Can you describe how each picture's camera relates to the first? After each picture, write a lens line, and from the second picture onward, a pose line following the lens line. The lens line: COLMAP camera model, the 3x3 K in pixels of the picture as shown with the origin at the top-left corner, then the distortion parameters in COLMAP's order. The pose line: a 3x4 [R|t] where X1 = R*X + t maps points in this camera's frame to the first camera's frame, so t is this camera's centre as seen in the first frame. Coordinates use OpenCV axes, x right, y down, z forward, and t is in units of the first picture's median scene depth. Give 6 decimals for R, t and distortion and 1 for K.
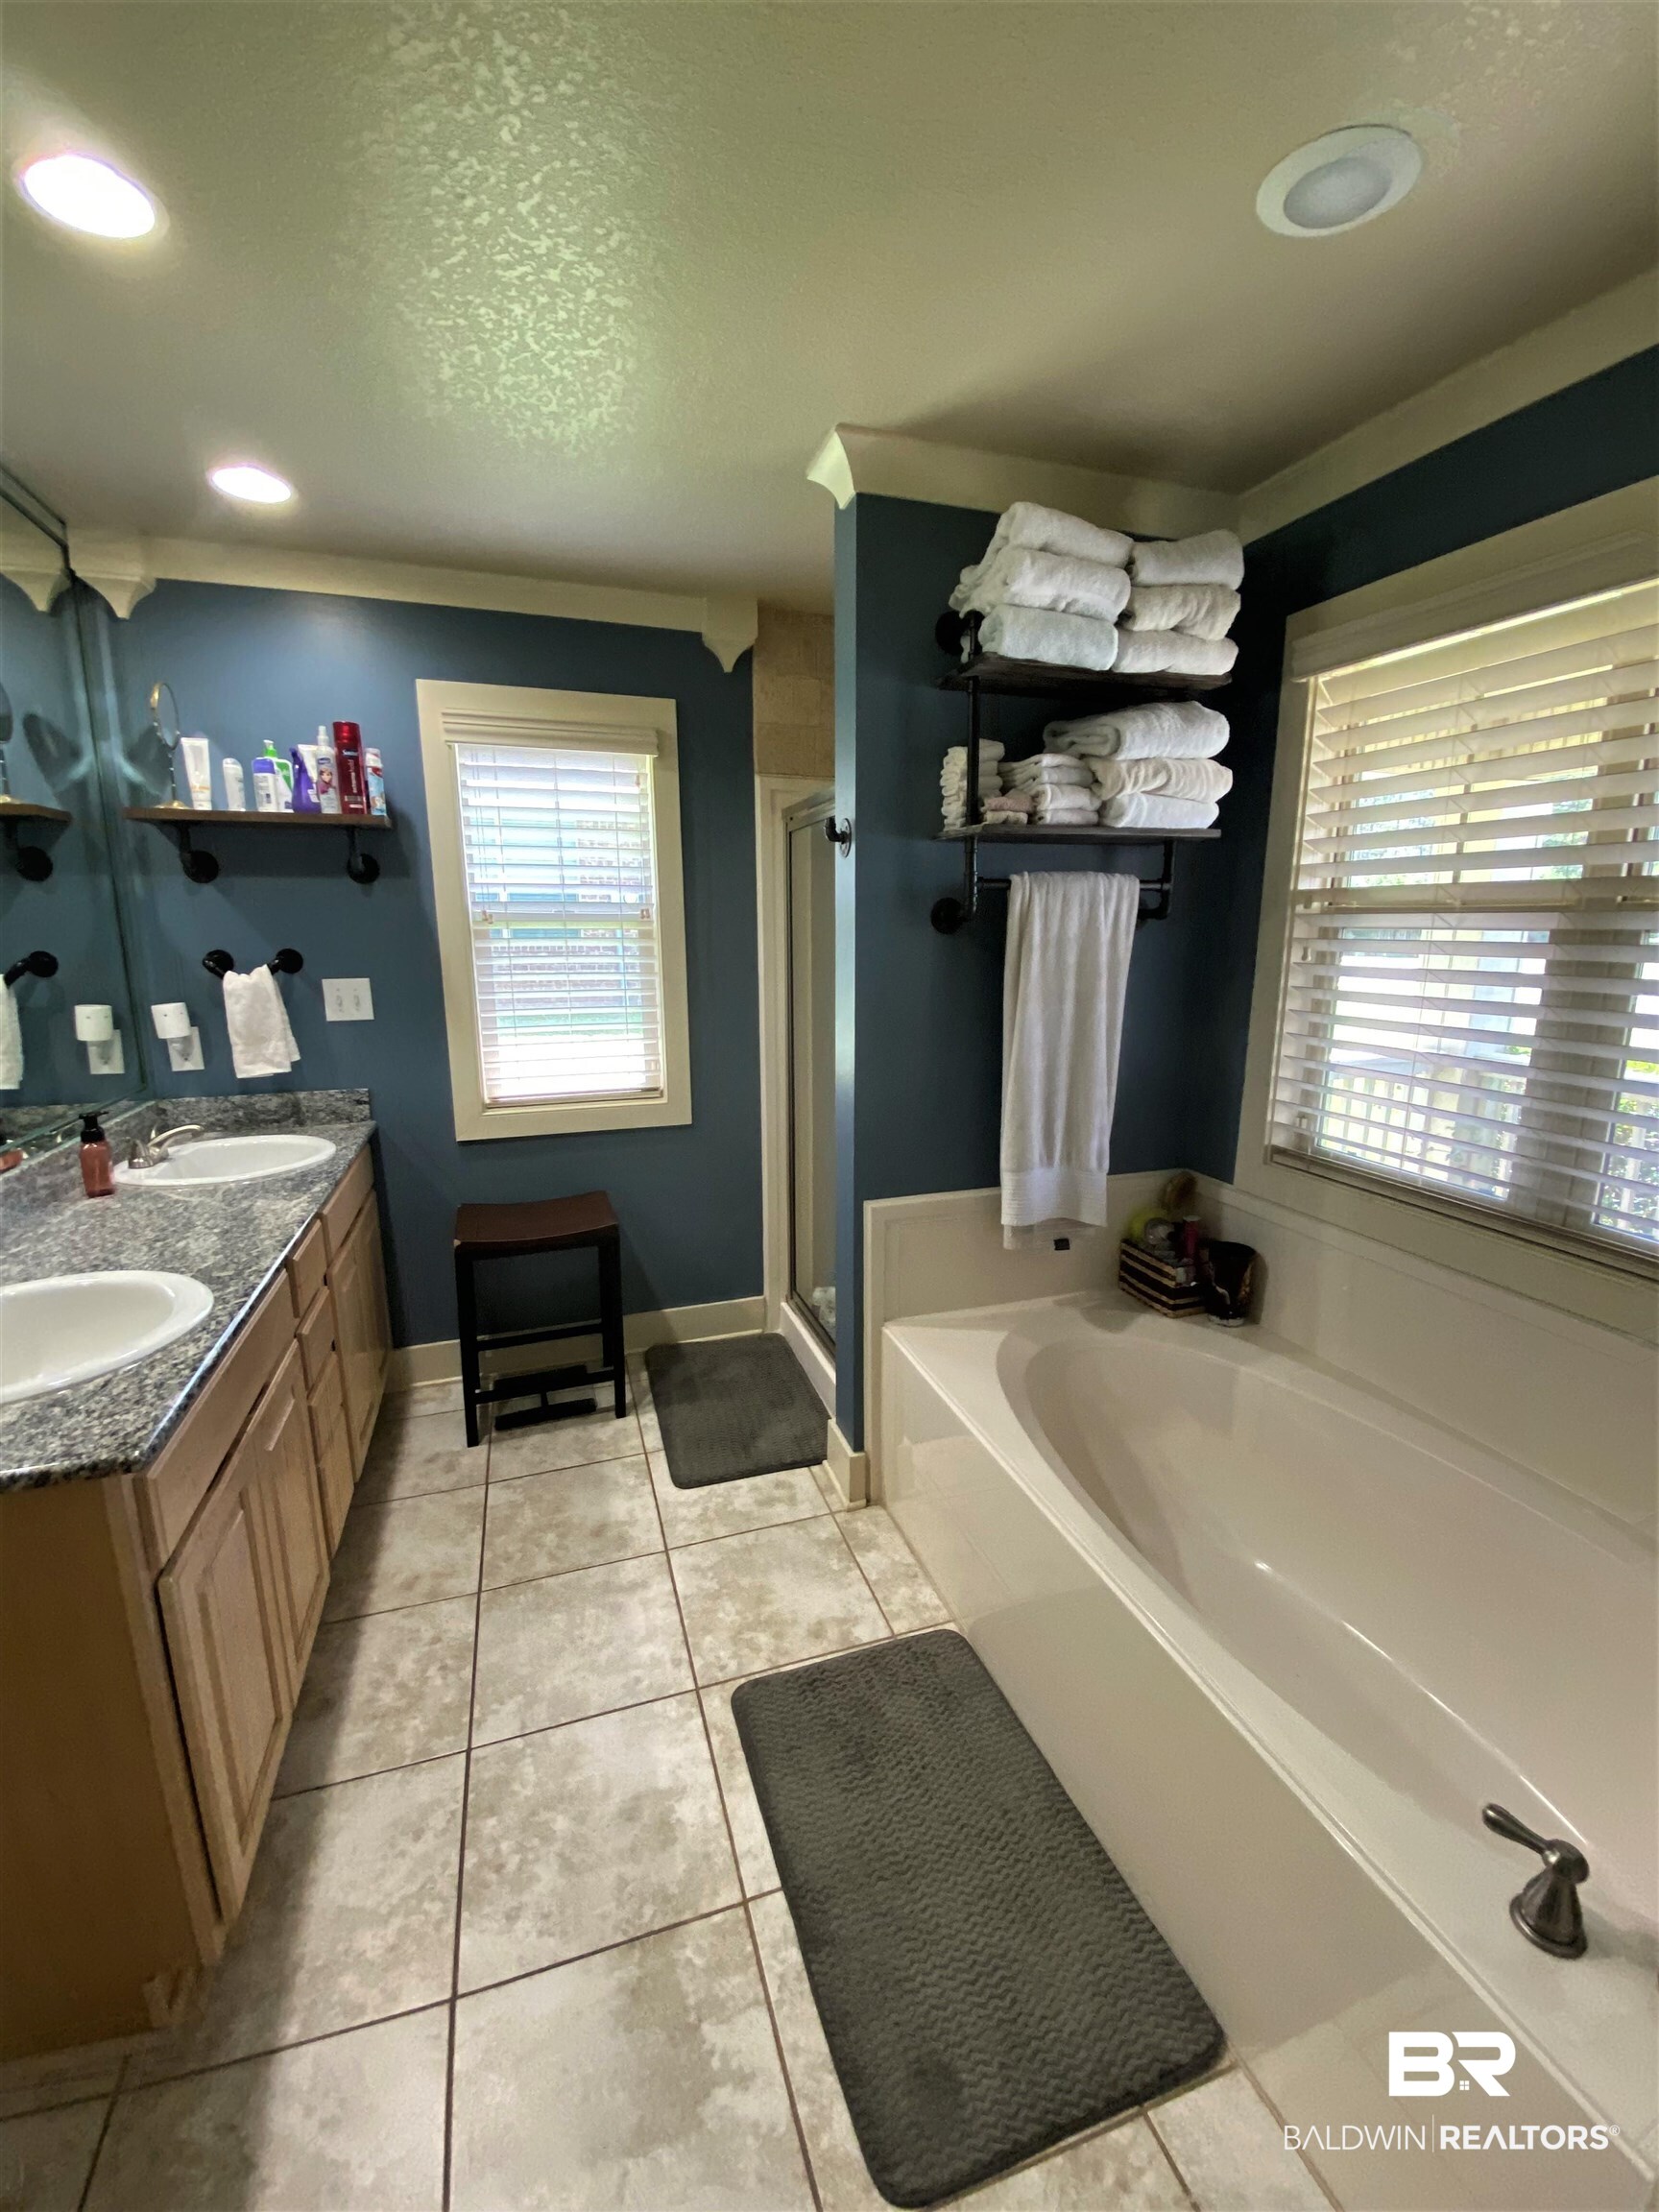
lens RADIAL K [[906.0, 0, 815.0], [0, 906.0, 1099.0], [0, 0, 1]] dist [0.011050, -0.007762]
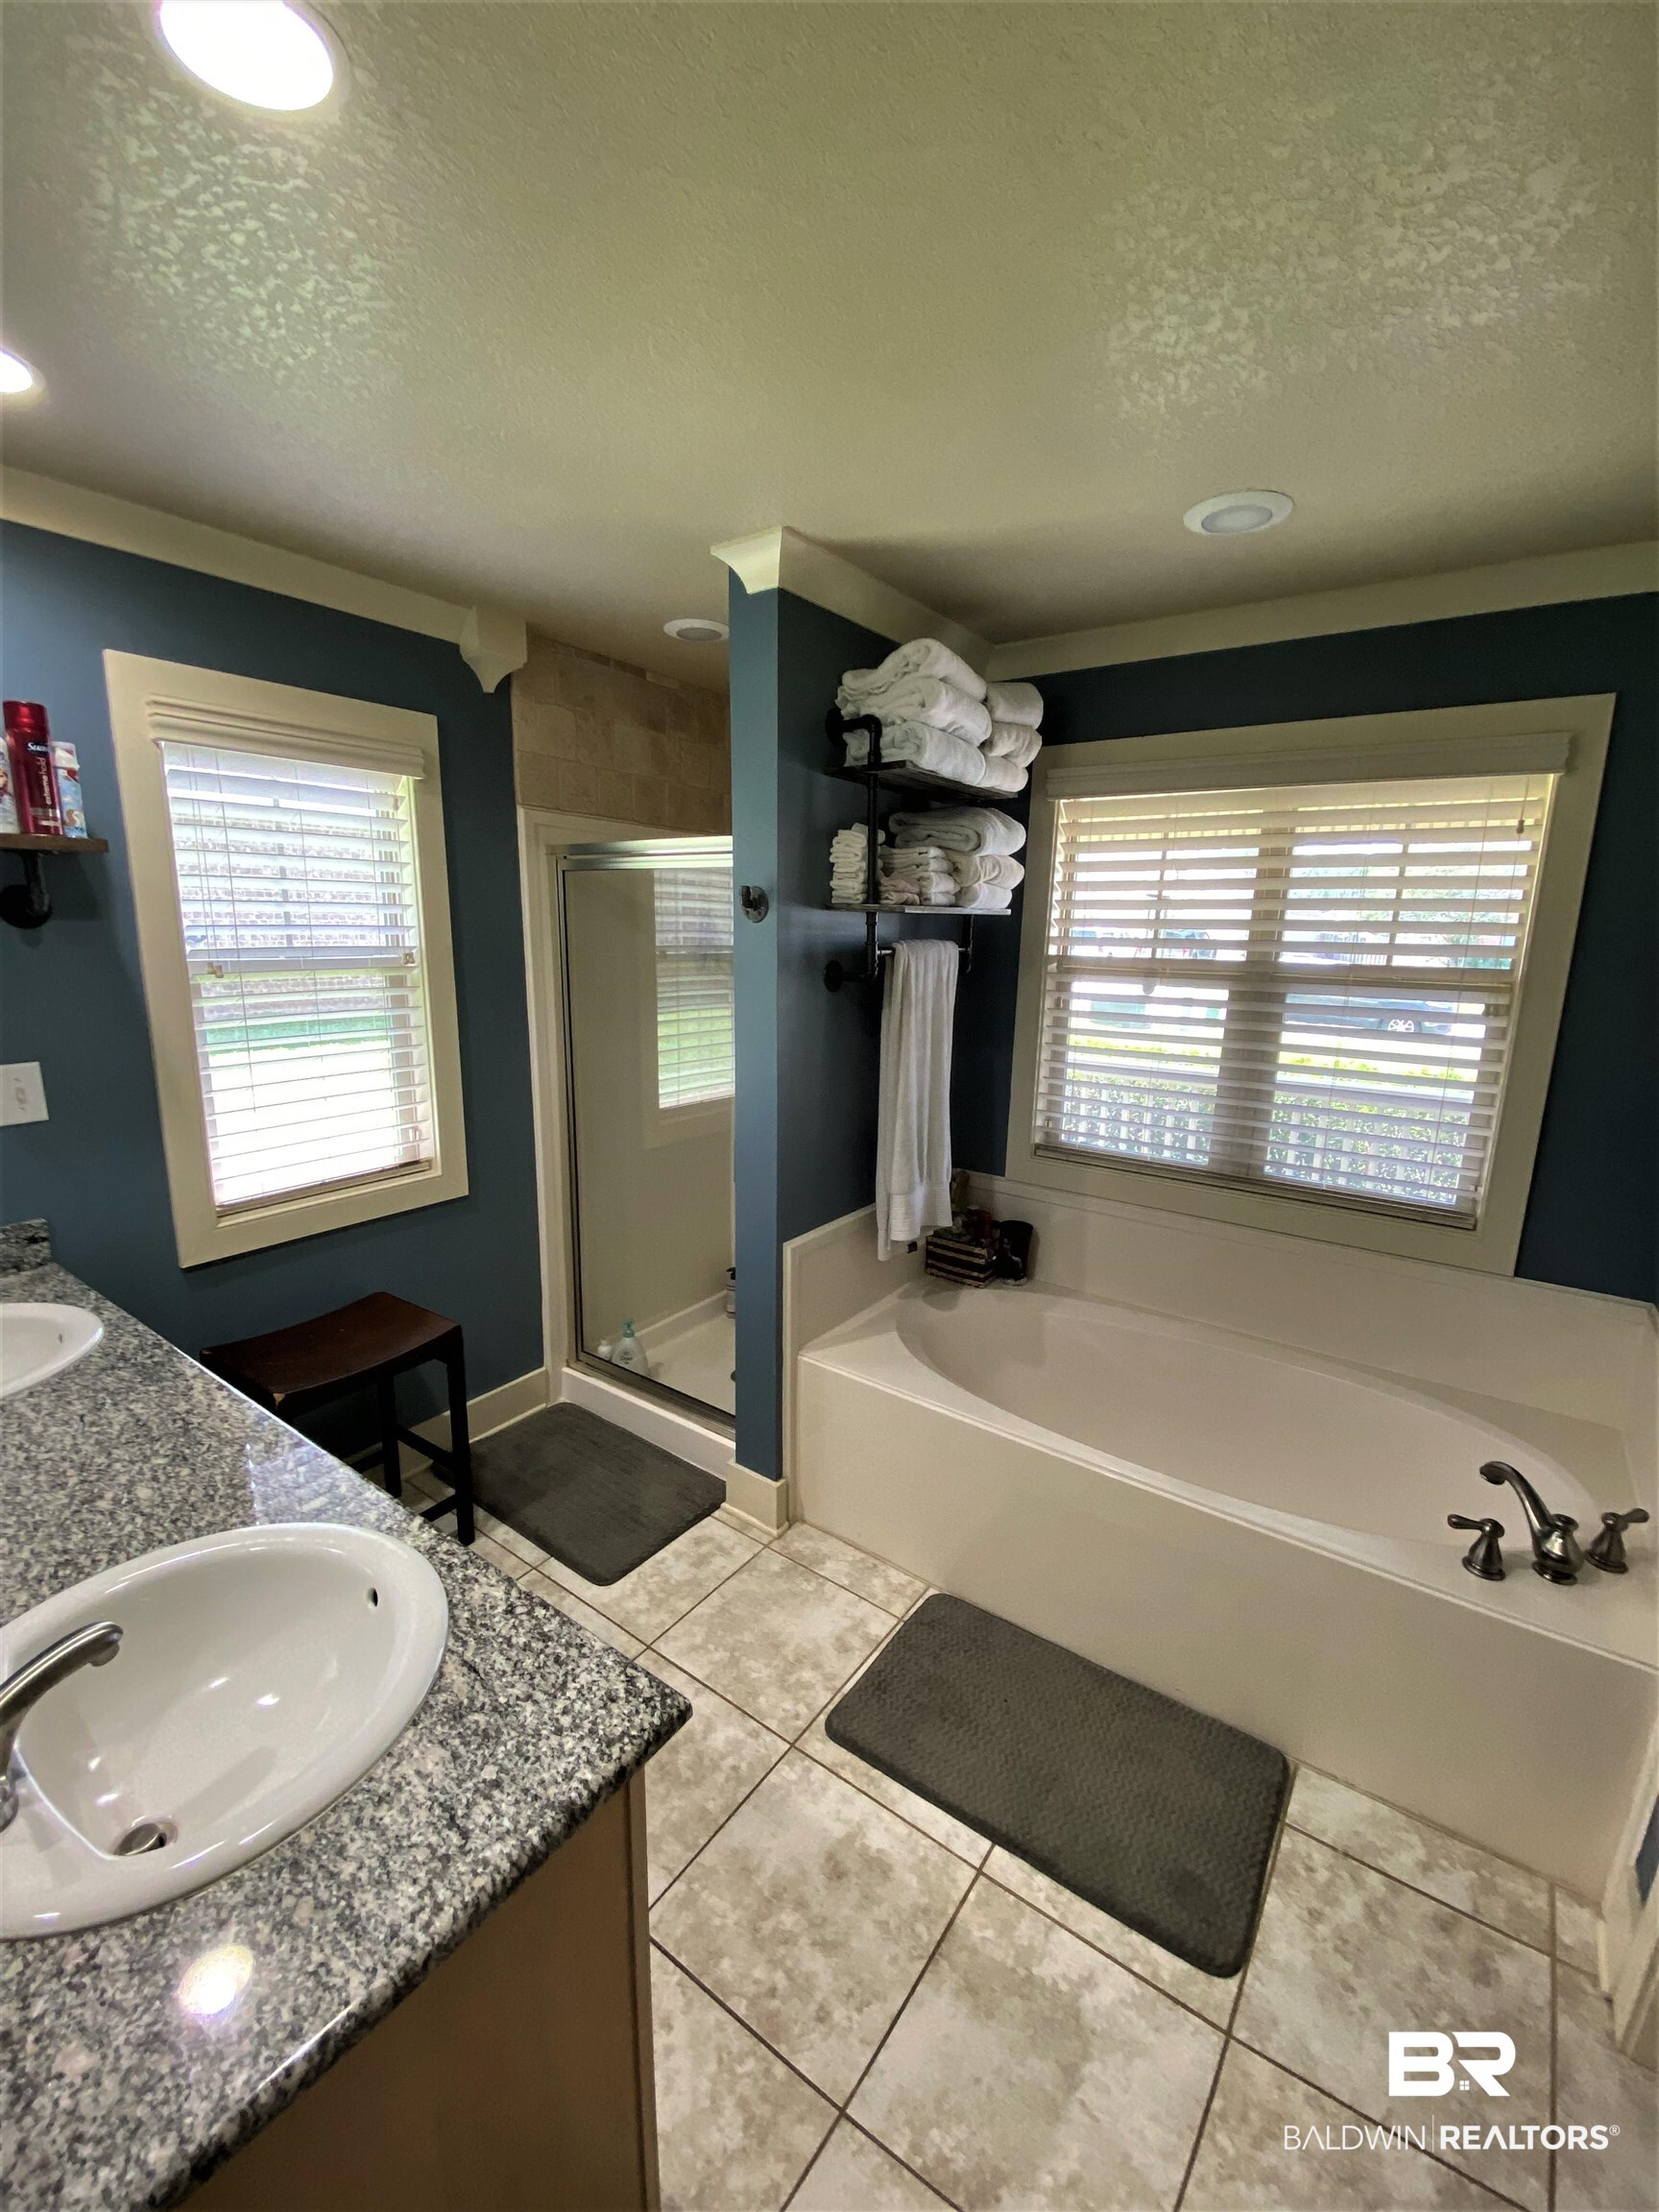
lens RADIAL K [[906.0, 0, 846.5], [0, 906.0, 1099.2], [0, 0, 1]] dist [0.011050, -0.007762]
pose [[0.809095, -0.097625, 0.579513, -0.518533], [0.093184, 0.994942, 0.037508, -0.095731], [-0.580243, 0.023654, 0.814100, 0.093235]]
